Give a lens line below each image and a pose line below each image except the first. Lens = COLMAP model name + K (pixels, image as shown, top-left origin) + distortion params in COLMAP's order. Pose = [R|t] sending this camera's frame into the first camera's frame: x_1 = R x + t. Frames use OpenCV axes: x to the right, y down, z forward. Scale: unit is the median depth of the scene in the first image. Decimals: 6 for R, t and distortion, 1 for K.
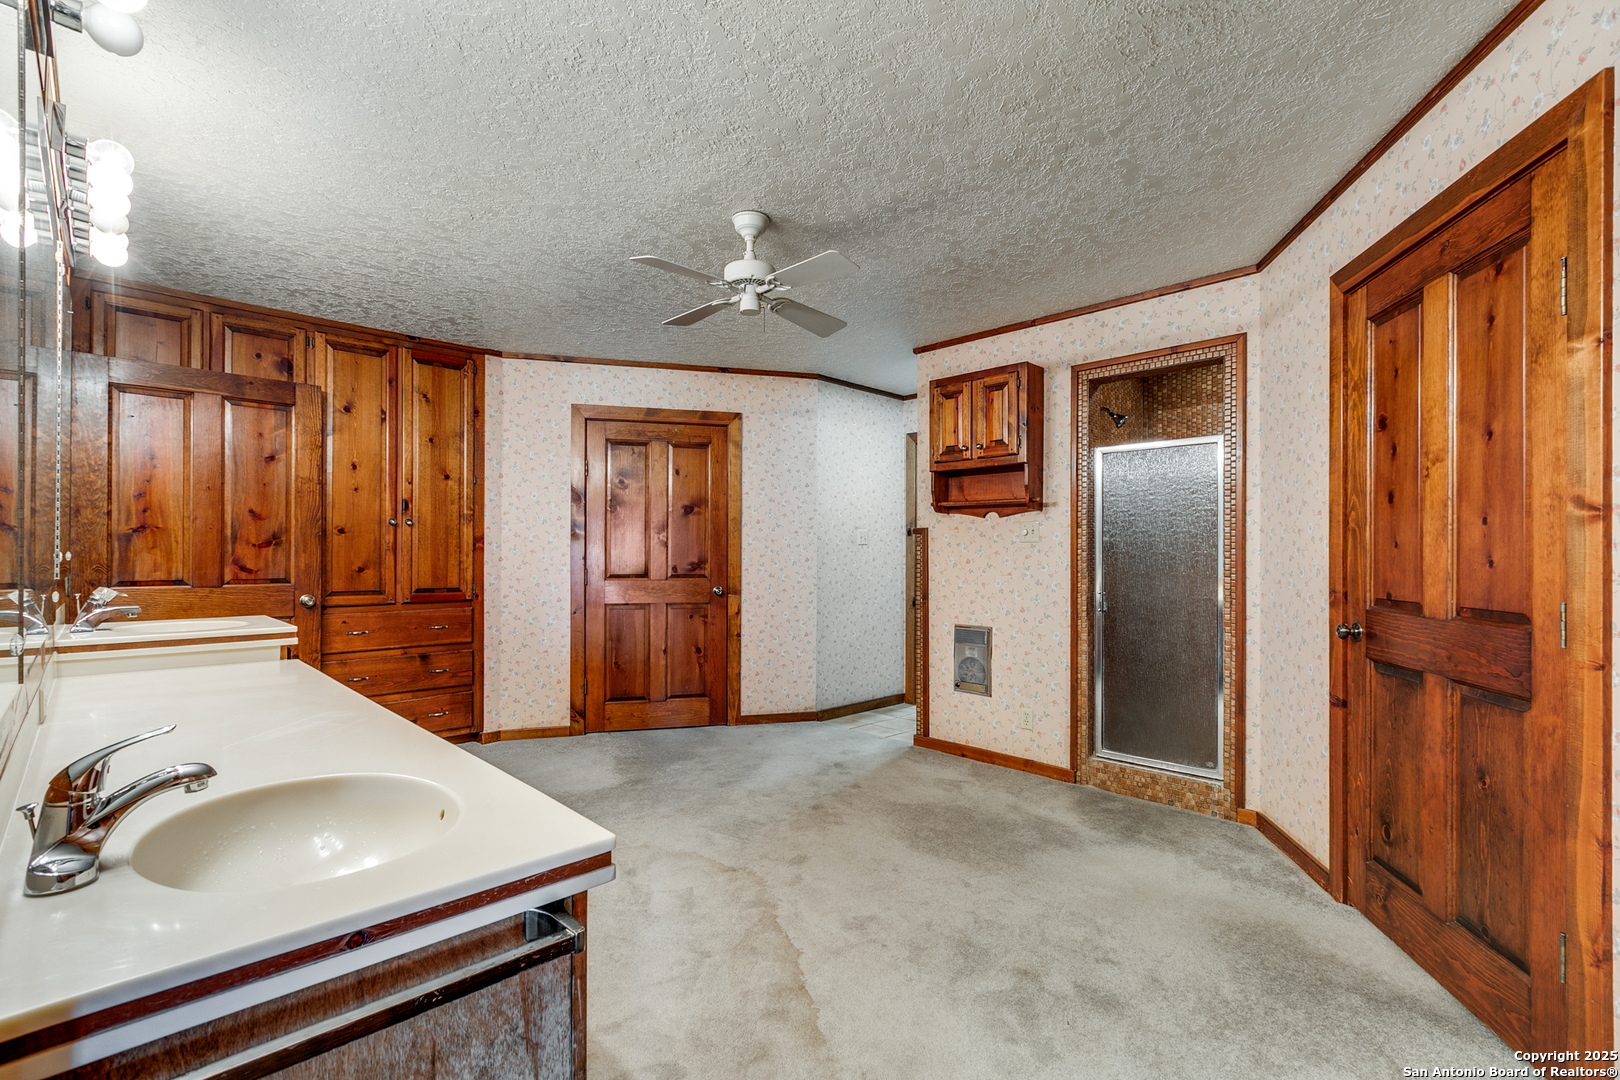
lens RADIAL K [[726.0, 0, 817.3], [0, 726.0, 549.8], [0, 0, 1]] dist [0.004240, 0.000326]
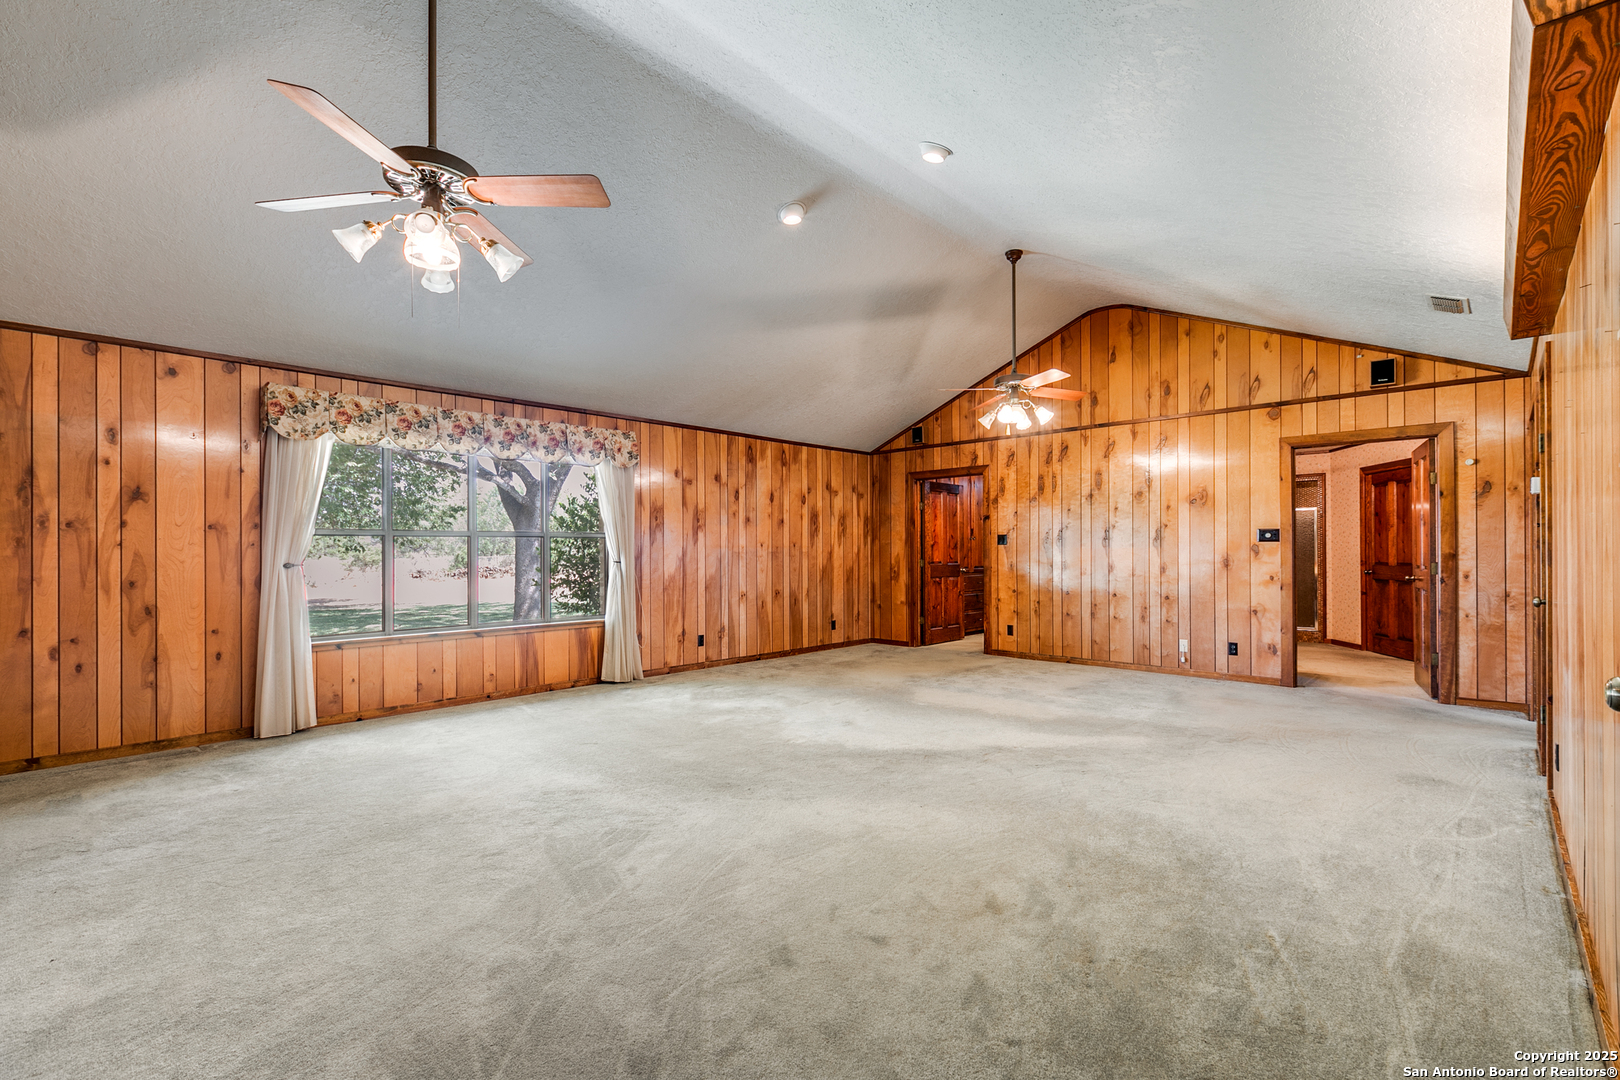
lens RADIAL K [[726.0, 0, 802.5], [0, 726.0, 546.6], [0, 0, 1]] dist [0.004240, 0.000326]
pose [[0.999492, -0.010539, 0.030063, -1.322209], [0.010520, 0.999944, 0.000801, -0.026778], [-0.030070, -0.000484, 0.999548, -1.531263]]
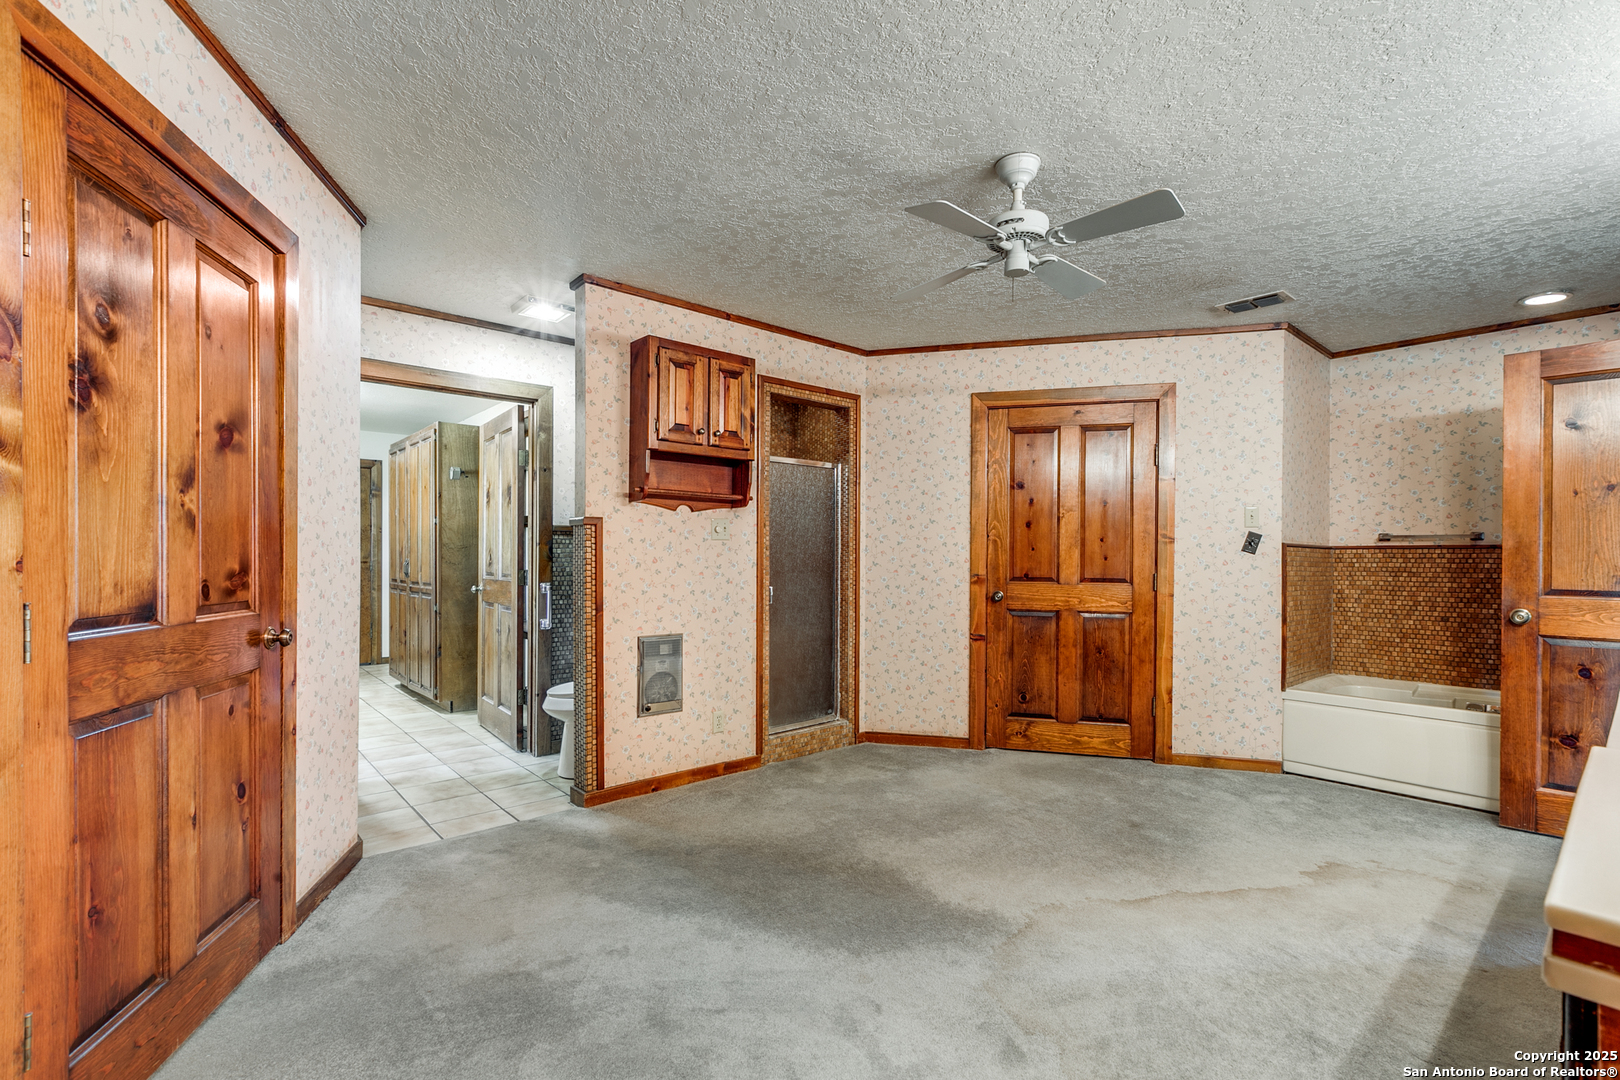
lens RADIAL K [[726.0, 0, 810.1], [0, 726.0, 556.1], [0, 0, 1]] dist [0.004240, 0.000326]
pose [[0.066431, -0.006075, 0.997773, -0.697885], [-0.012718, 0.999895, 0.006935, 0.003228], [-0.997710, -0.013151, 0.066347, 0.850298]]
